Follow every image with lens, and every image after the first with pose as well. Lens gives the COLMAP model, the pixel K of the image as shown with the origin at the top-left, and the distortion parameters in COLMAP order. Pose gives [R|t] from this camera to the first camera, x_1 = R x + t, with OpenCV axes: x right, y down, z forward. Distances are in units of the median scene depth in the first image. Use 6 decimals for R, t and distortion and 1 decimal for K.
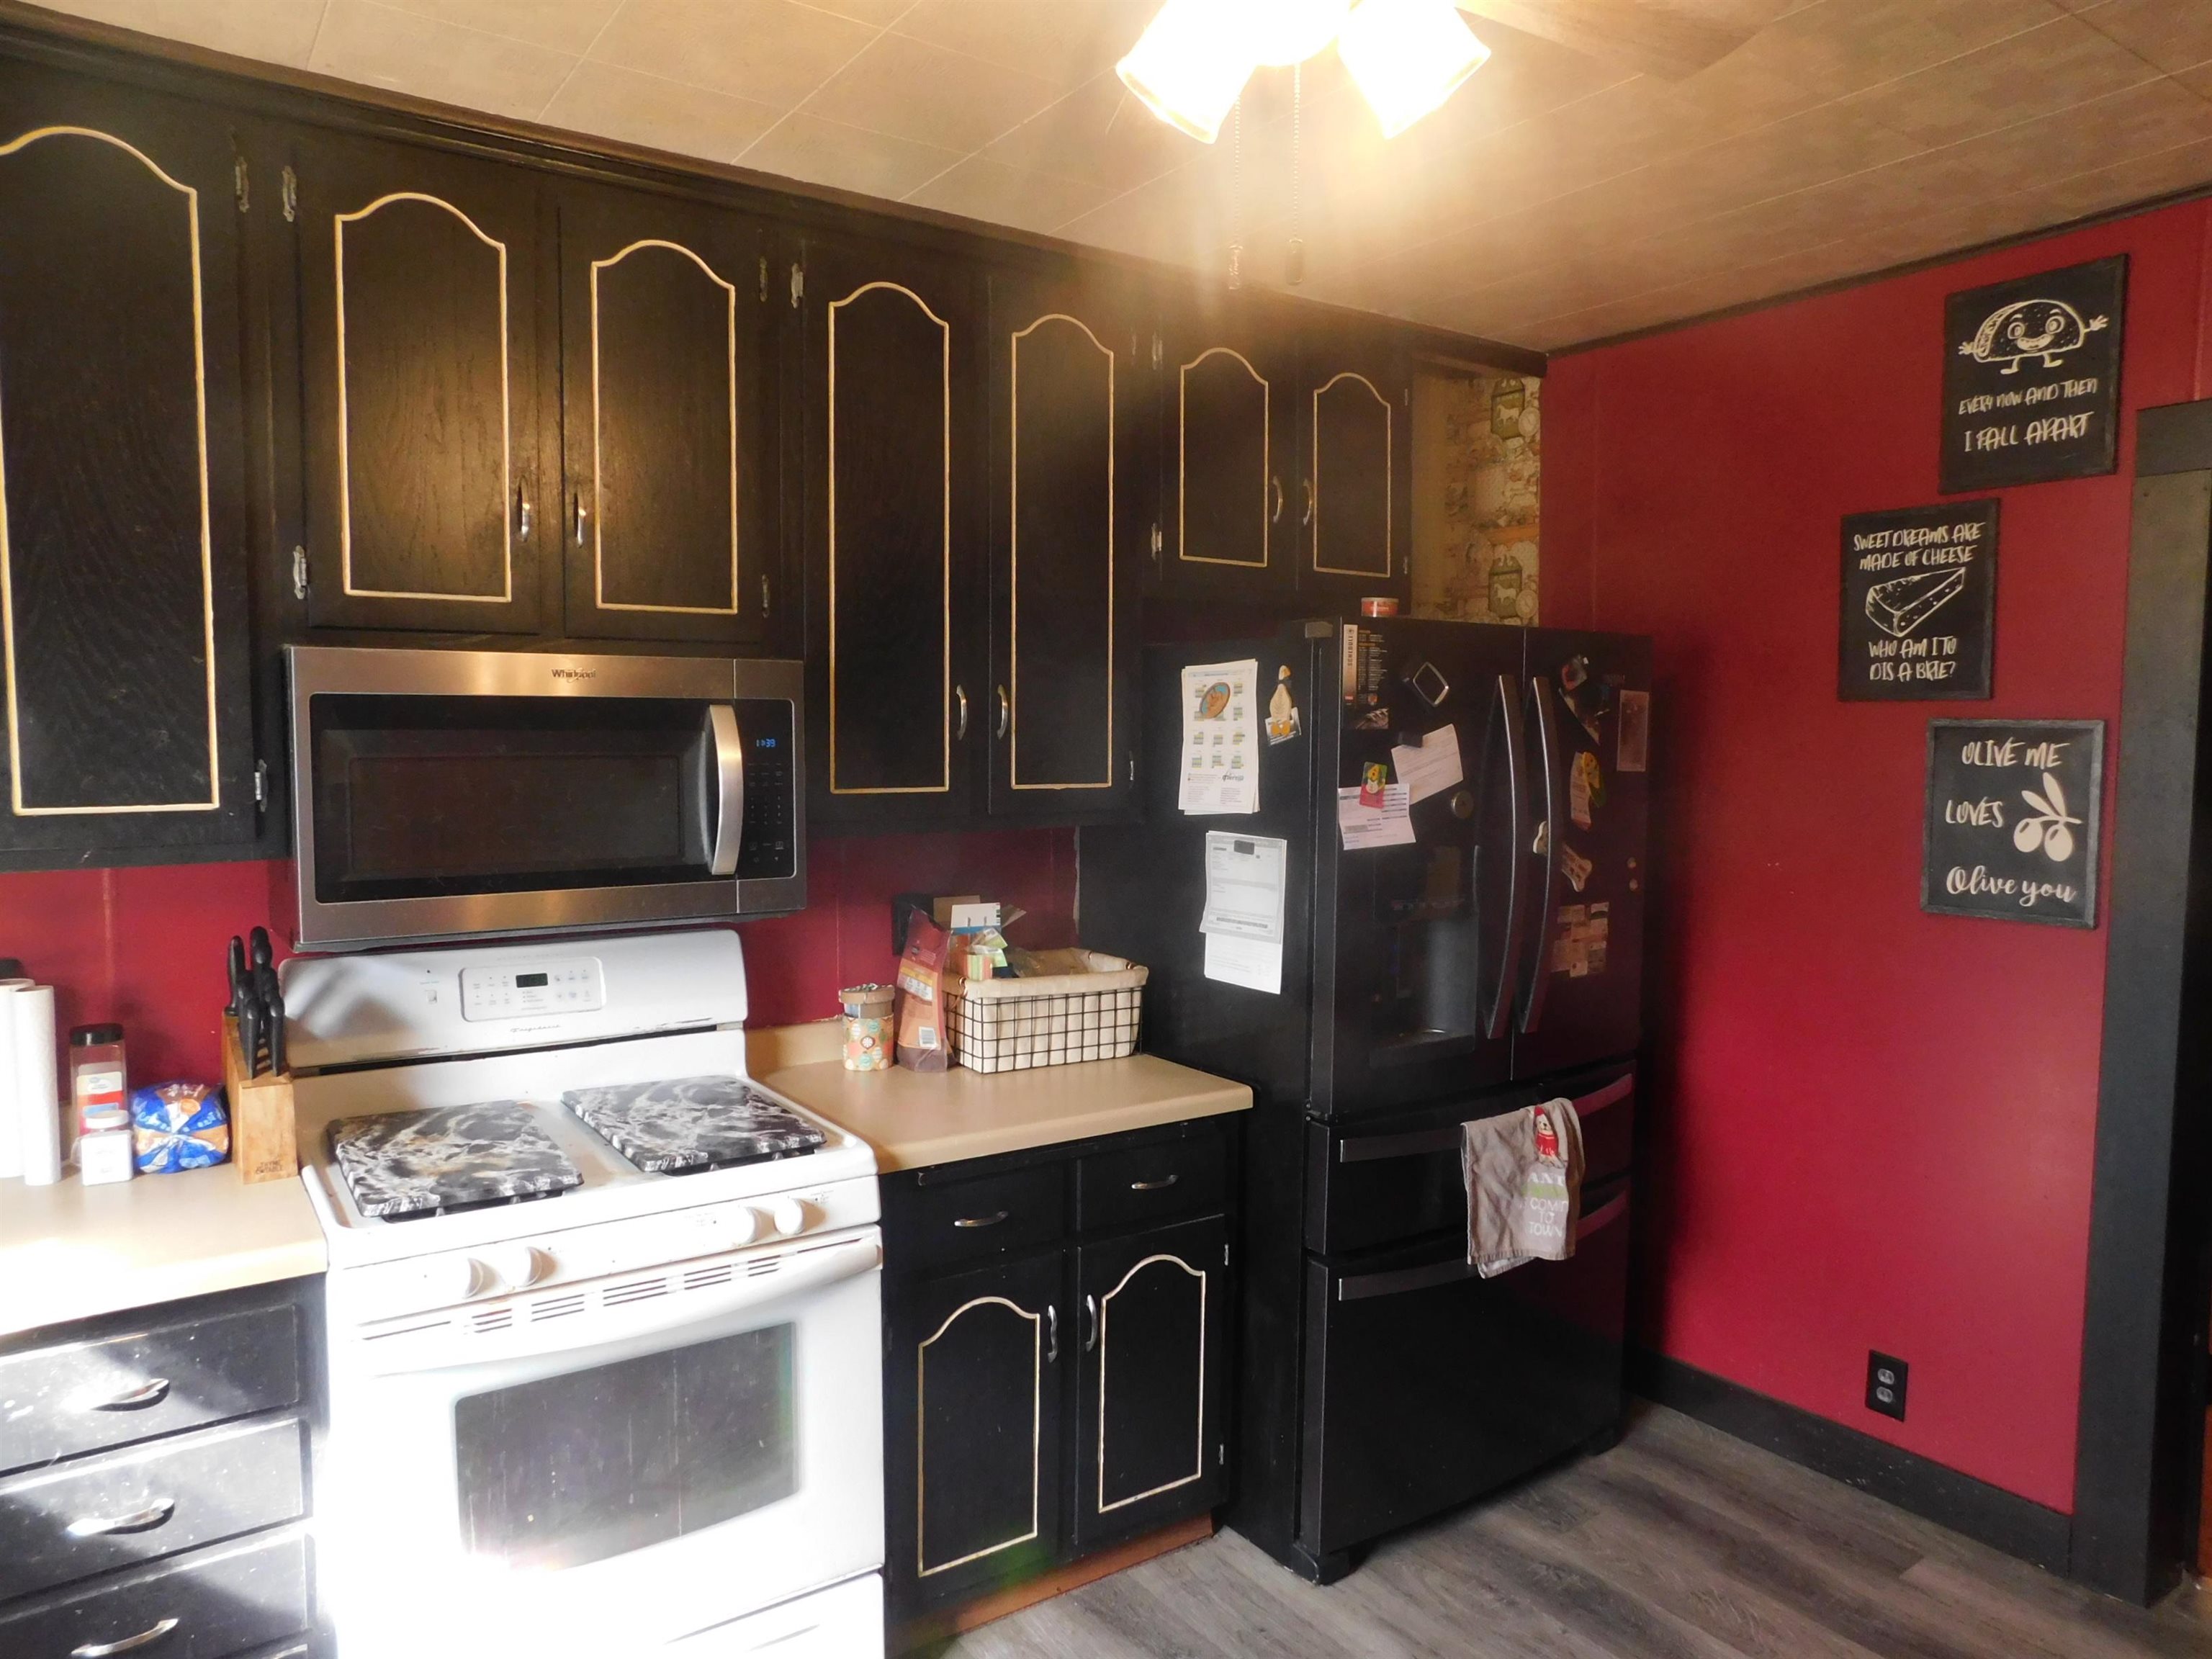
lens RADIAL K [[1461.7, 0, 1110.3], [0, 1461.7, 829.9], [0, 0, 1]] dist [-0.019981, 0.007490]
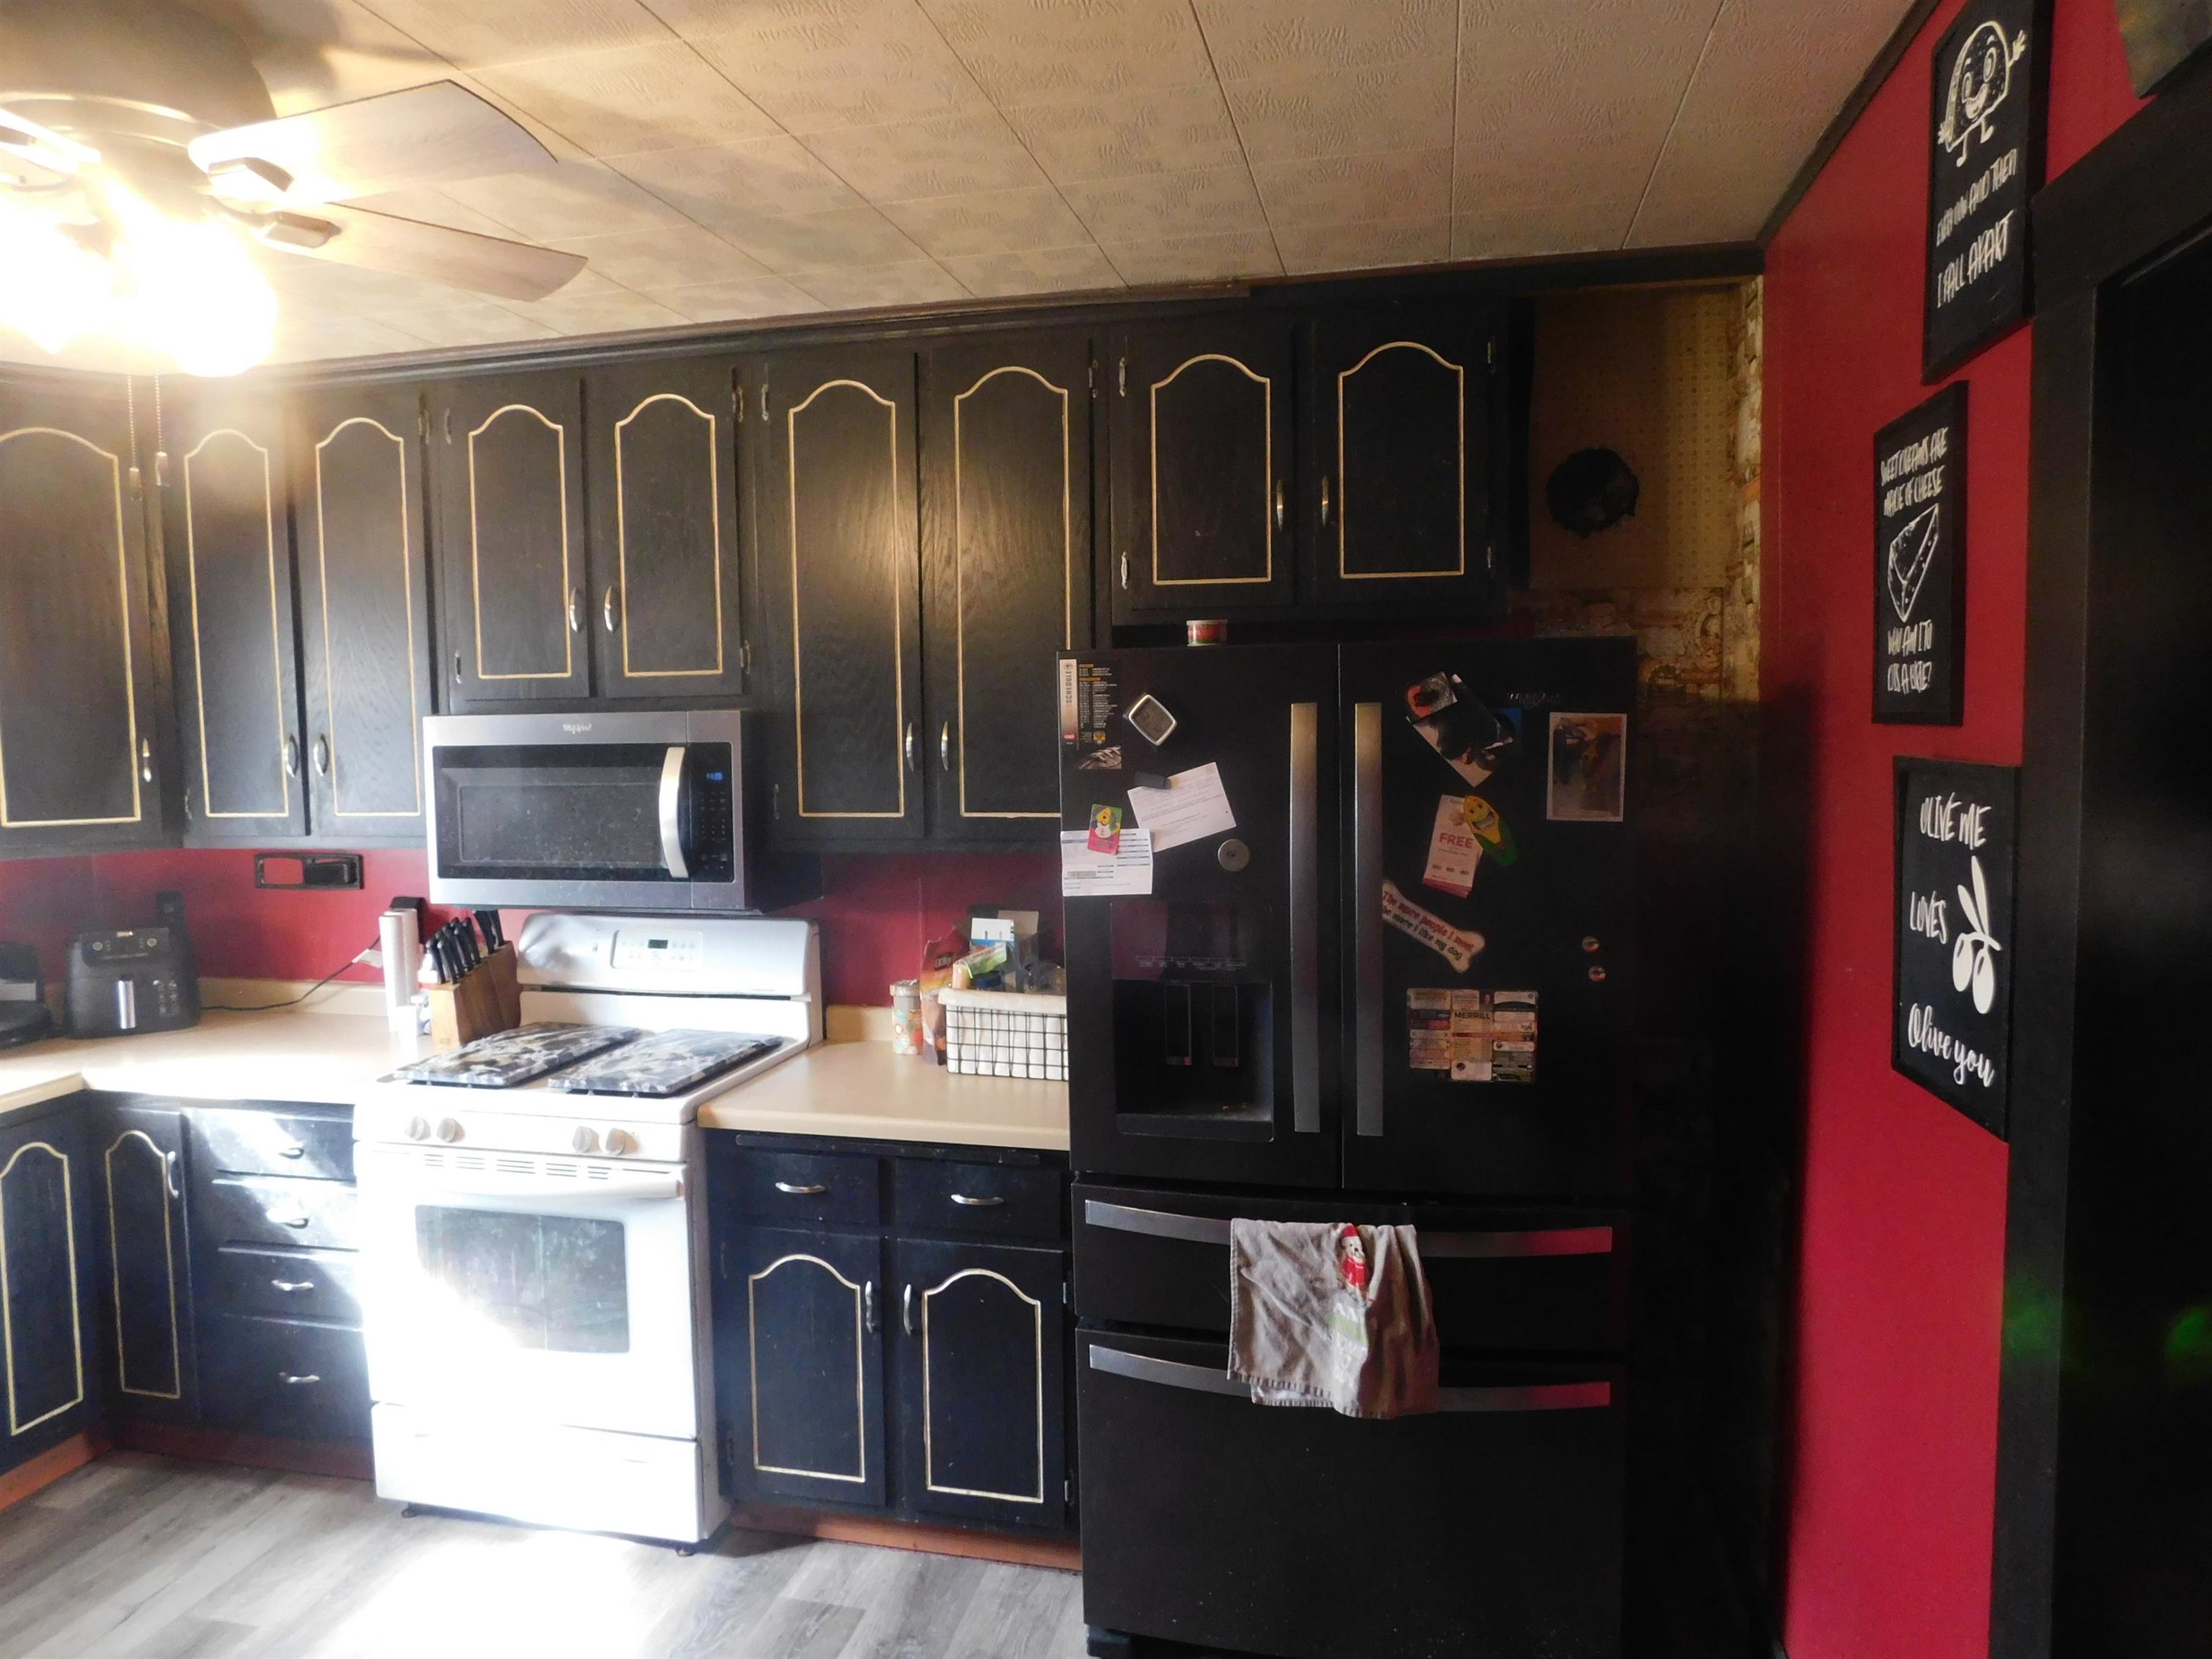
lens RADIAL K [[1461.7, 0, 1100.4], [0, 1461.7, 828.1], [0, 0, 1]] dist [-0.019981, 0.007490]
pose [[0.666841, 0.043136, -0.743950, 0.833055], [-0.032997, 0.999053, 0.028351, -0.054996], [0.744469, 0.005642, 0.667633, 0.357724]]
